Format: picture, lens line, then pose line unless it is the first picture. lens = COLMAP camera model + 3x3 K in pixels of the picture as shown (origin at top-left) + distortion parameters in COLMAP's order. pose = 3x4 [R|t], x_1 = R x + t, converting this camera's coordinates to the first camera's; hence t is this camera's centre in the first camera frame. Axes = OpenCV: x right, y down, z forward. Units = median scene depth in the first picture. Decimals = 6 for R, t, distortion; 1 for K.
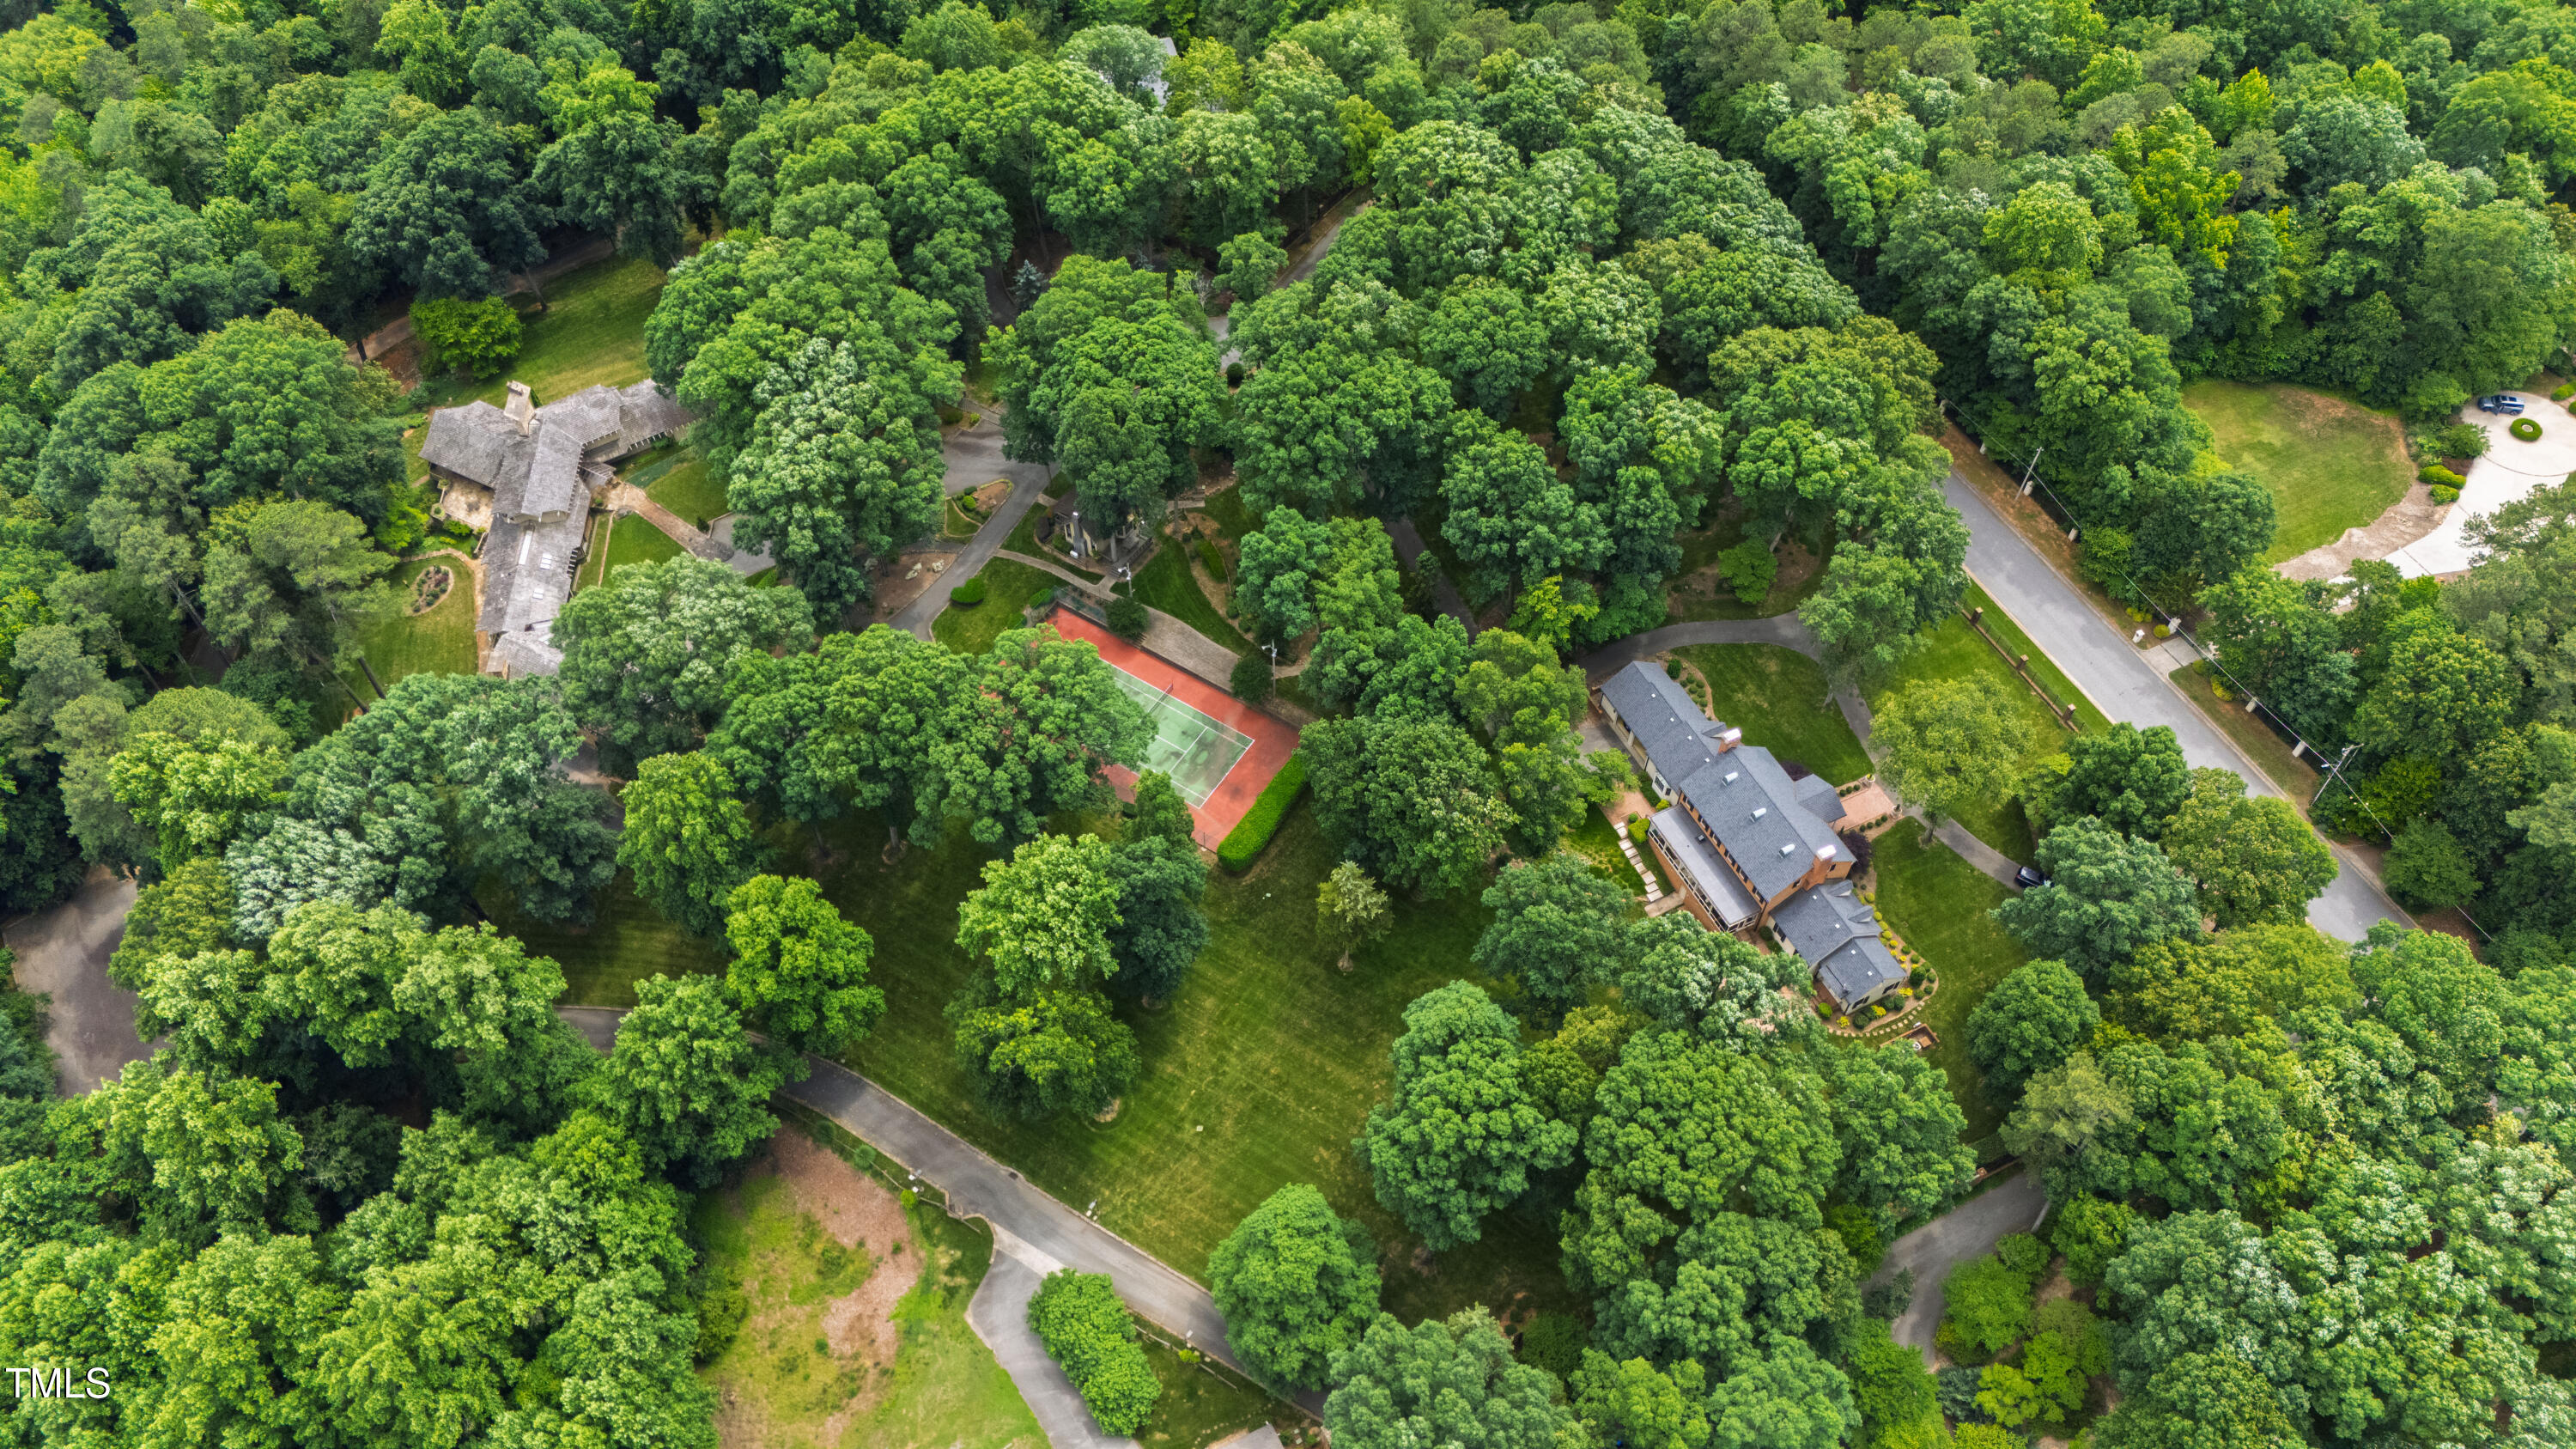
lens RADIAL K [[1904.4, 0, 1289.3], [0, 1904.4, 712.7], [0, 0, 1]] dist [0.061655, -0.004473]
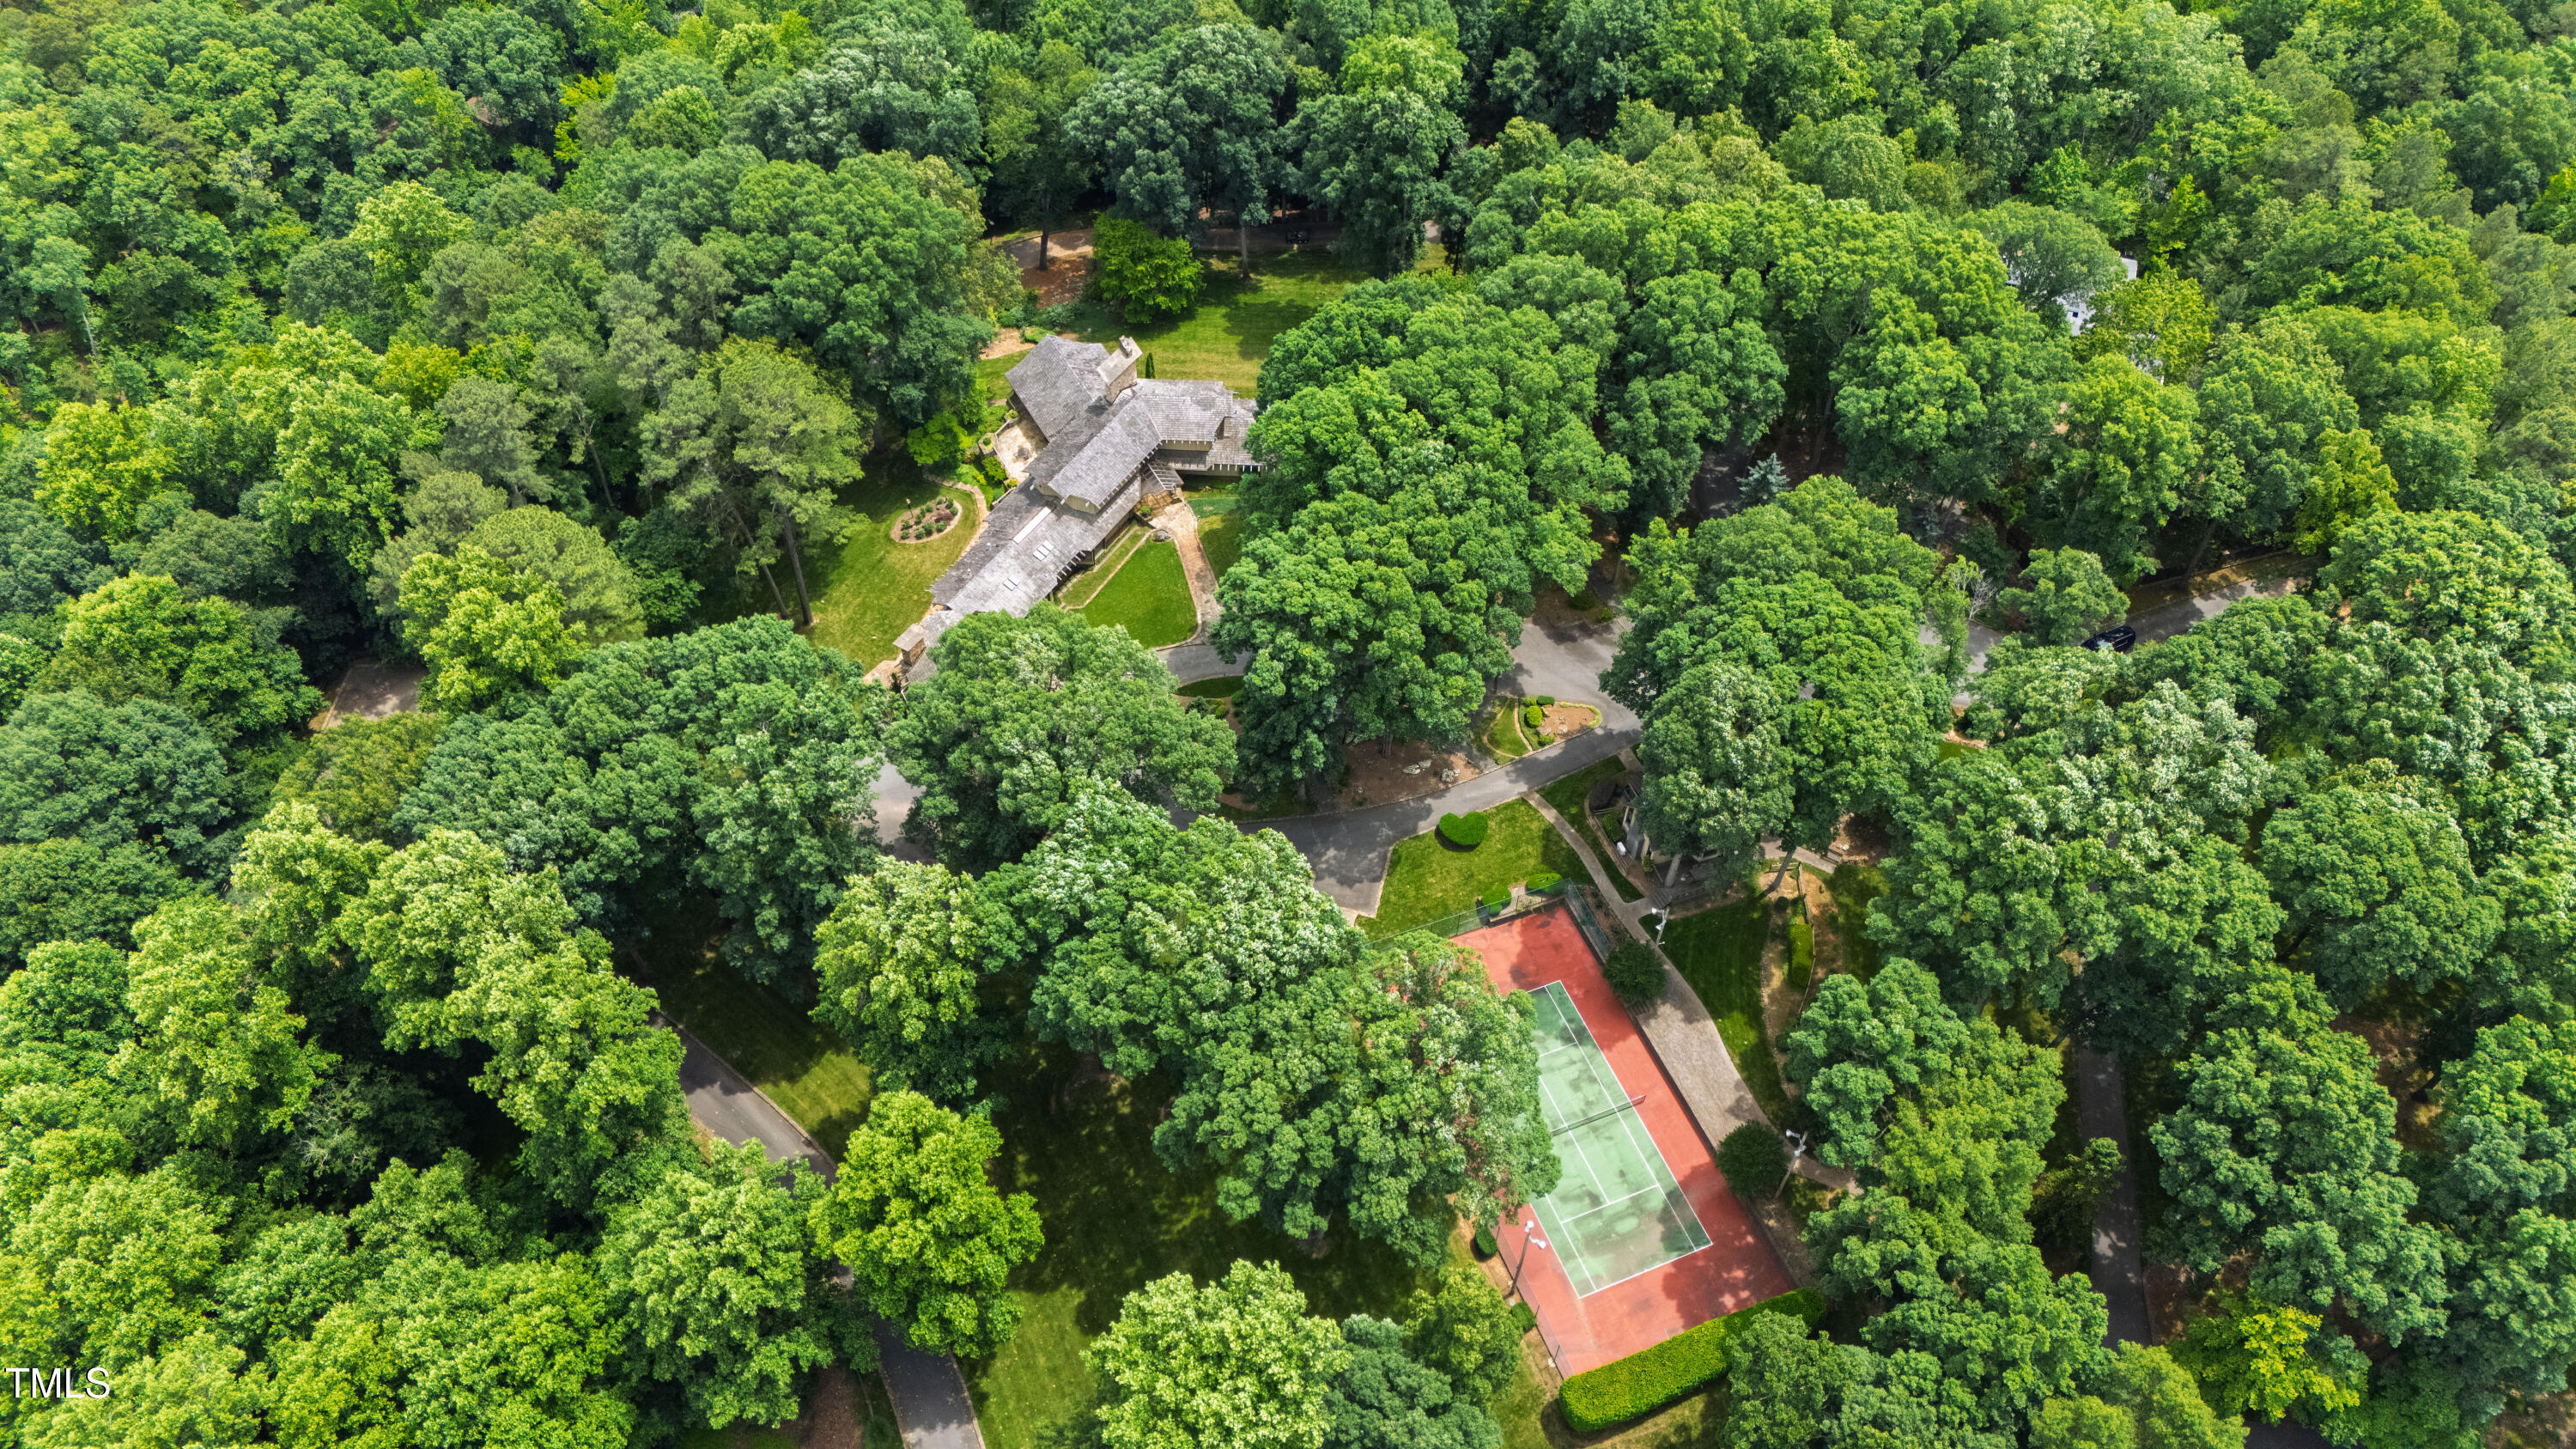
lens RADIAL K [[1904.4, 0, 1283.1], [0, 1904.4, 731.4], [0, 0, 1]] dist [0.061655, -0.004473]
pose [[0.821527, 0.454086, -0.344816, 0.007398], [-0.469052, 0.882070, 0.044074, -0.097572], [0.324166, 0.125529, 0.937635, 0.301084]]
